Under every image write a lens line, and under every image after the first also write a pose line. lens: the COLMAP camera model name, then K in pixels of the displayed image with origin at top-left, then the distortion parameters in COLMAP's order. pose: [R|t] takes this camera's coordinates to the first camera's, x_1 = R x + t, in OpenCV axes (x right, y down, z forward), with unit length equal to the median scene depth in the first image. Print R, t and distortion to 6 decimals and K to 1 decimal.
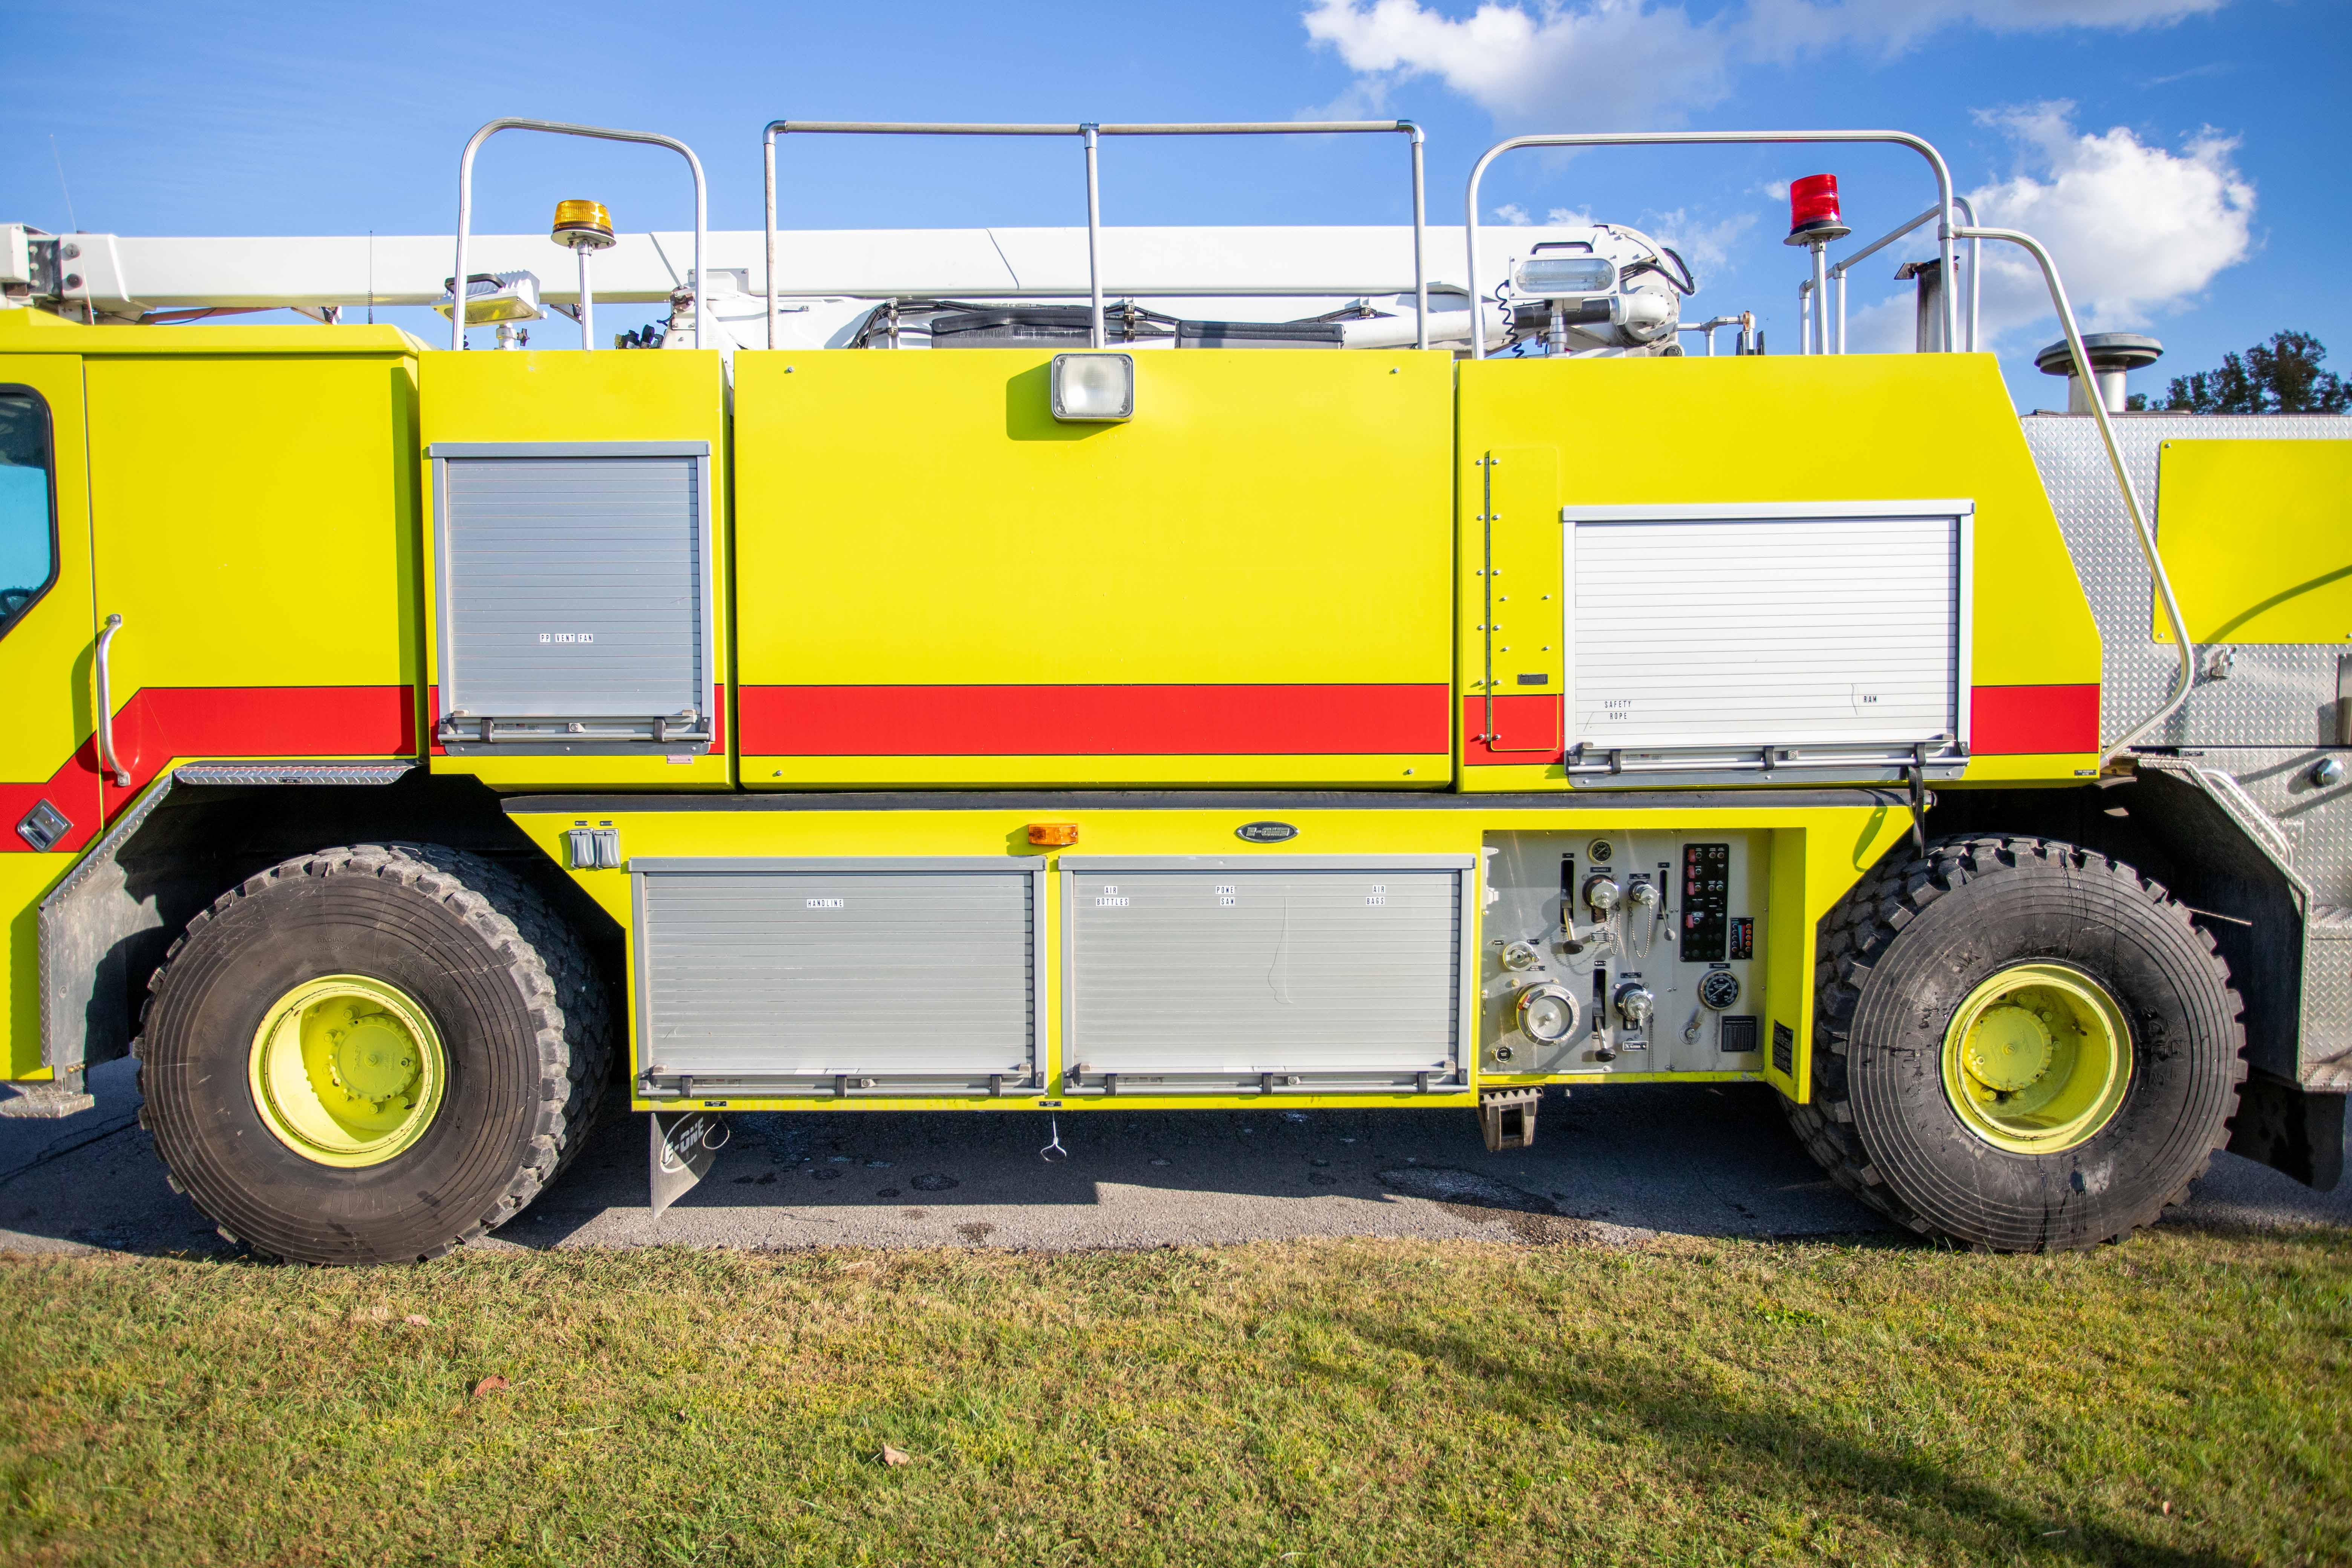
lens RADIAL K [[1581.5, 0, 1176.0], [0, 1581.5, 784.0], [0, 0, 1]] dist [-0.046707, 0.052659]
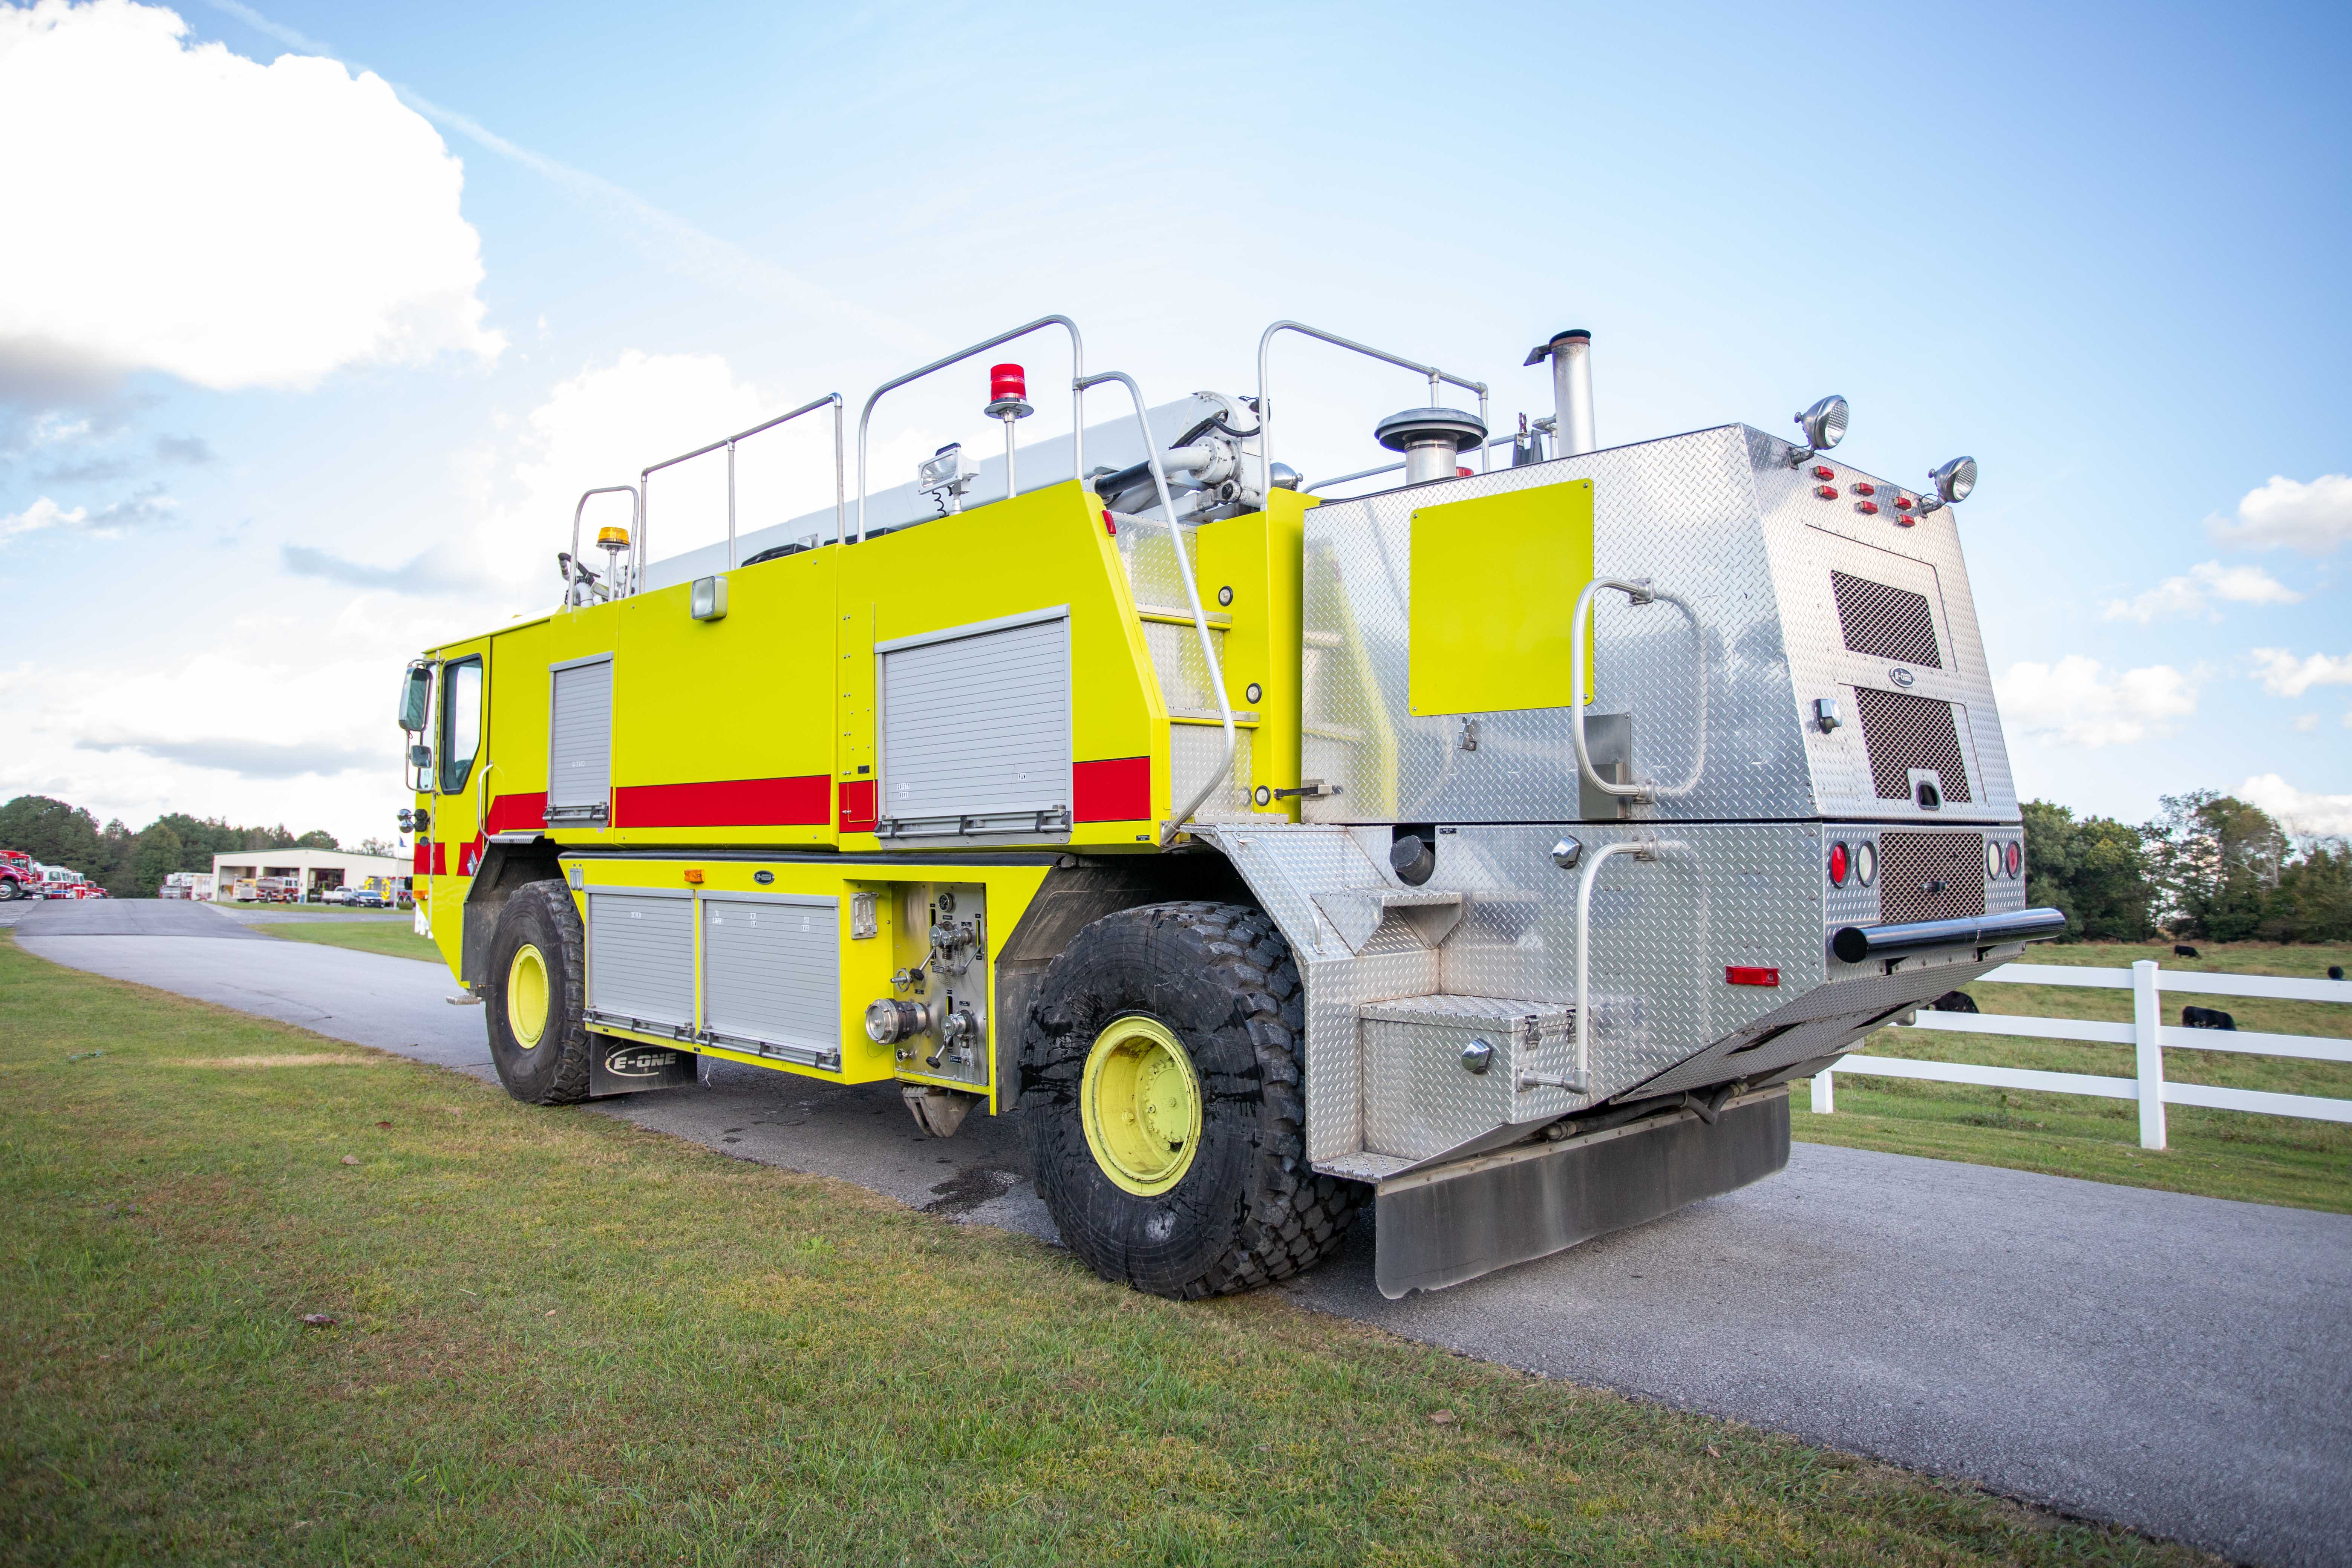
lens RADIAL K [[1581.5, 0, 1176.0], [0, 1581.5, 784.0], [0, 0, 1]] dist [-0.046707, 0.052659]
pose [[0.678729, -0.025946, -0.733931, 1.419834], [-0.052755, 0.995071, -0.083966, 0.047223], [0.732492, 0.095709, 0.674015, 0.275040]]
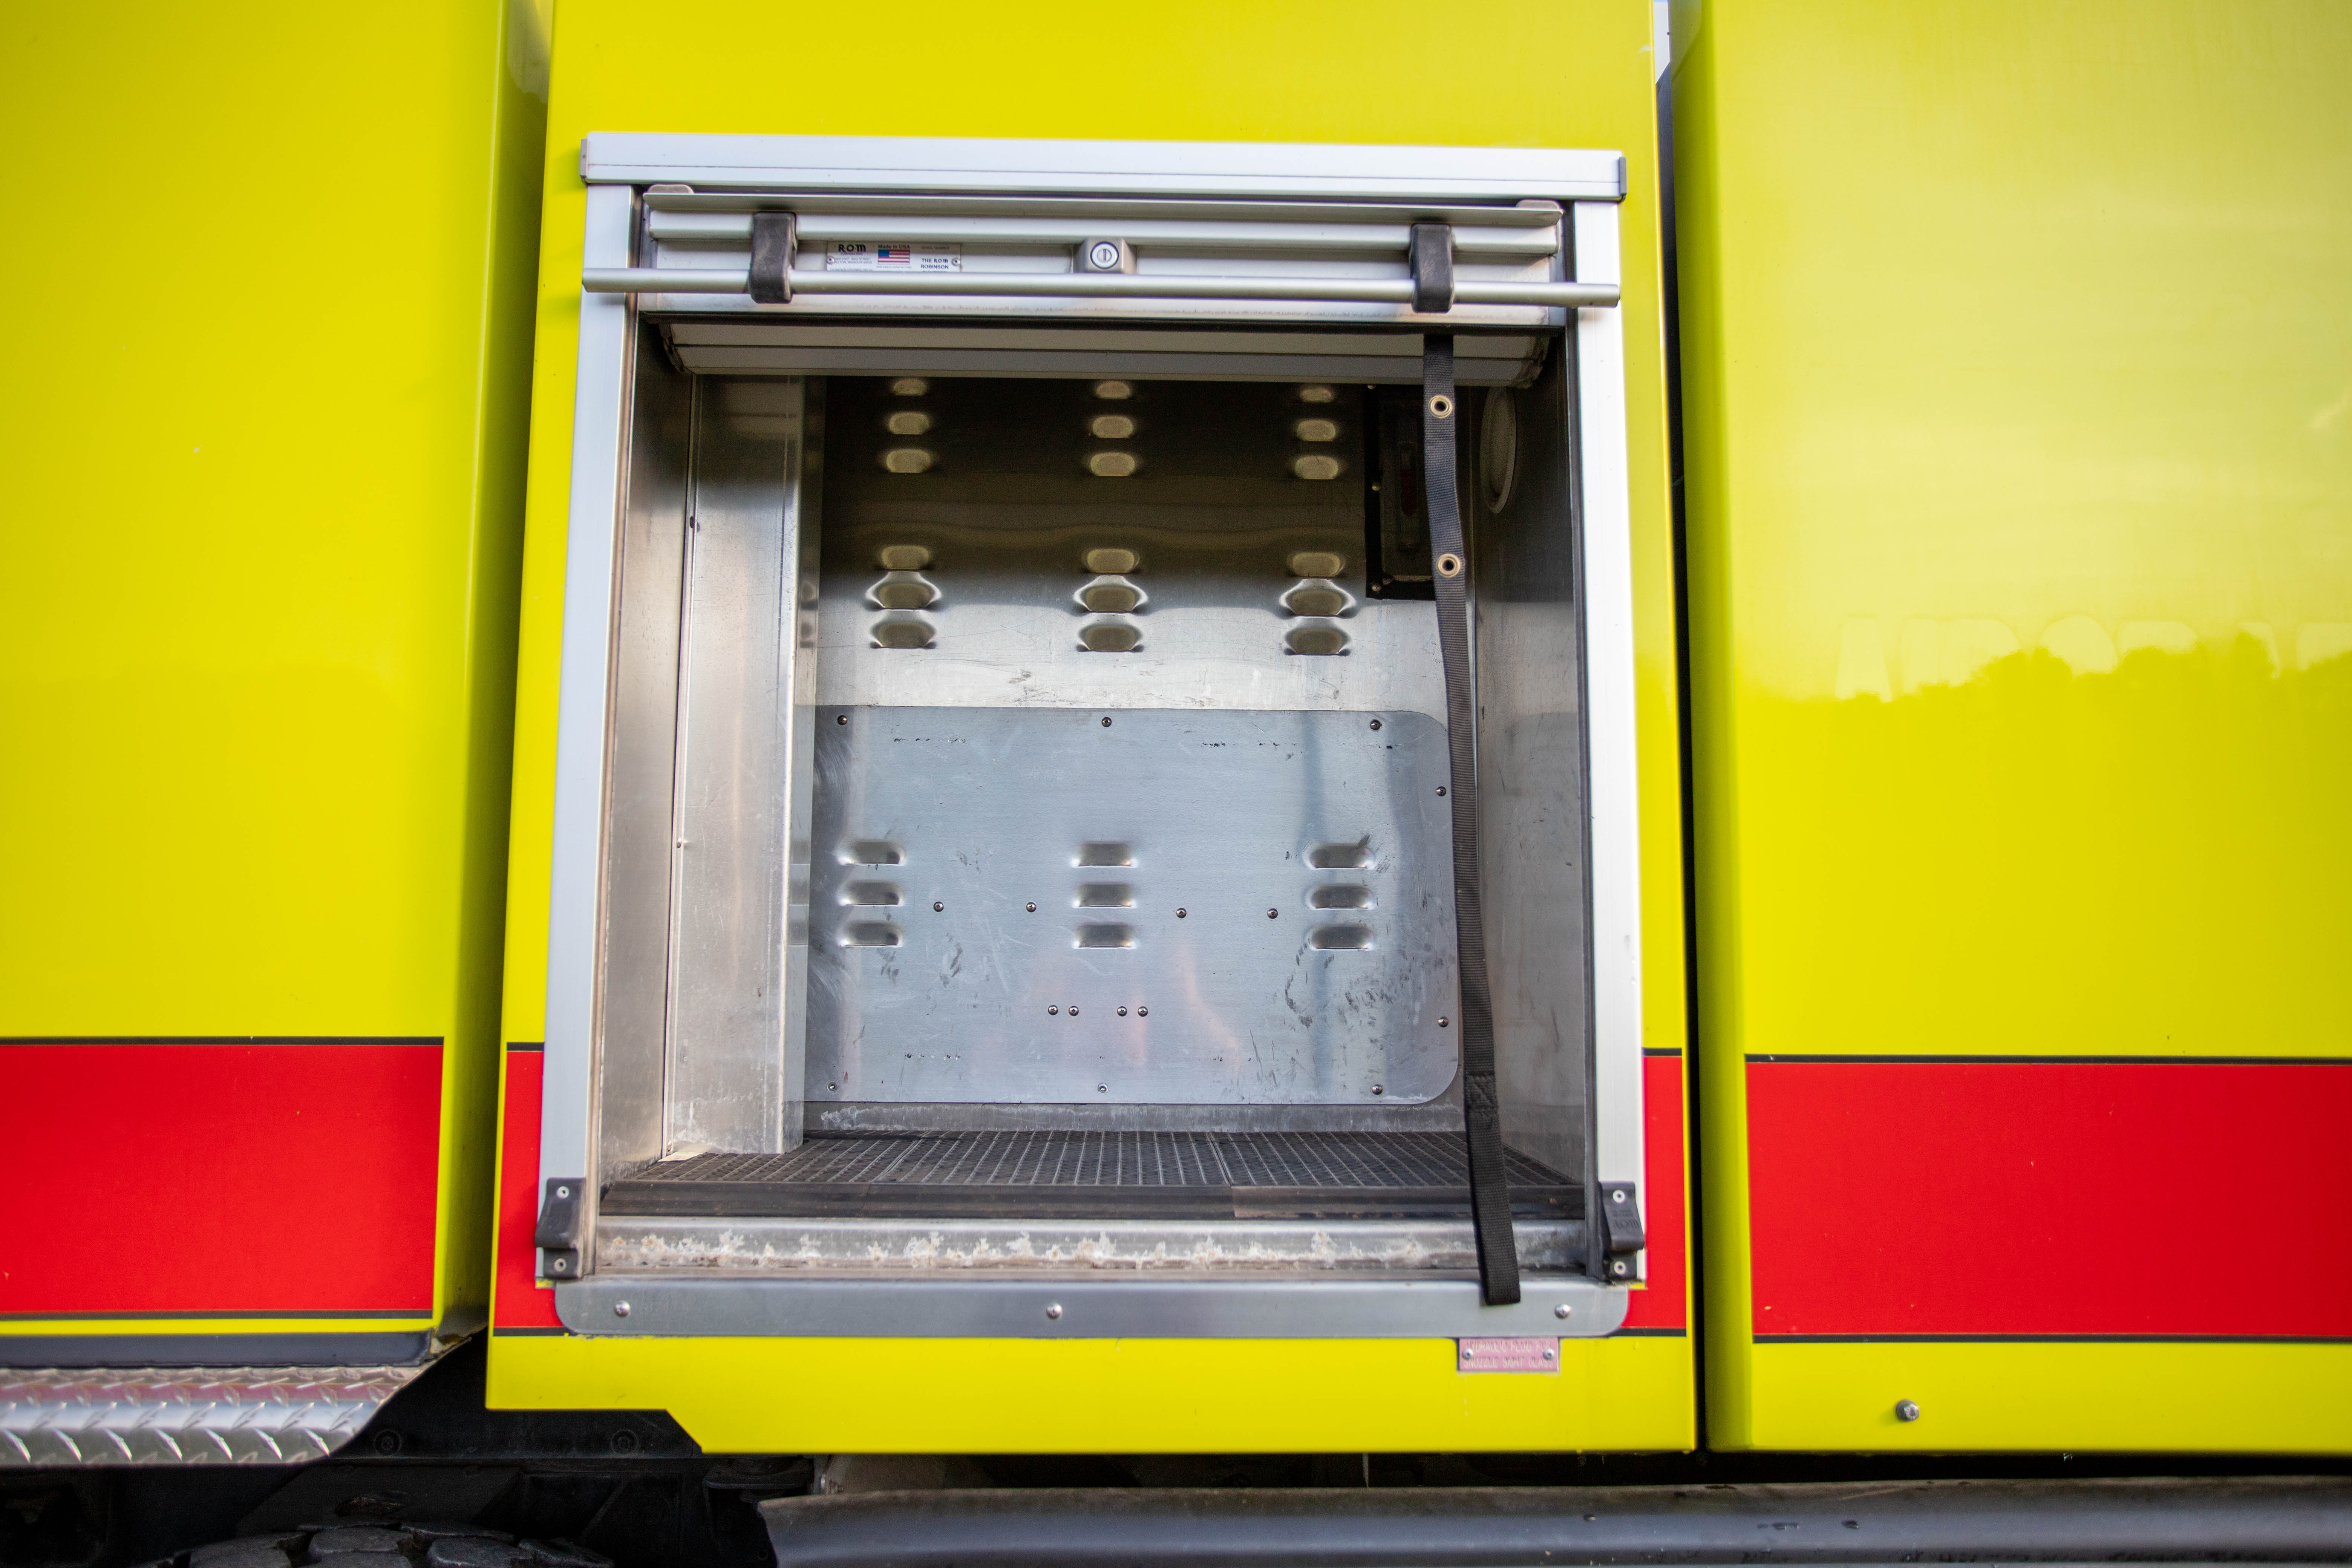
lens RADIAL K [[1581.5, 0, 1176.0], [0, 1581.5, 784.0], [0, 0, 1]] dist [-0.046707, 0.052659]
pose [[0.999822, 0.009334, 0.016404, -0.370486], [-0.006496, 0.986237, -0.165211, -0.062522], [-0.017721, 0.165075, 0.986122, 0.736603]]
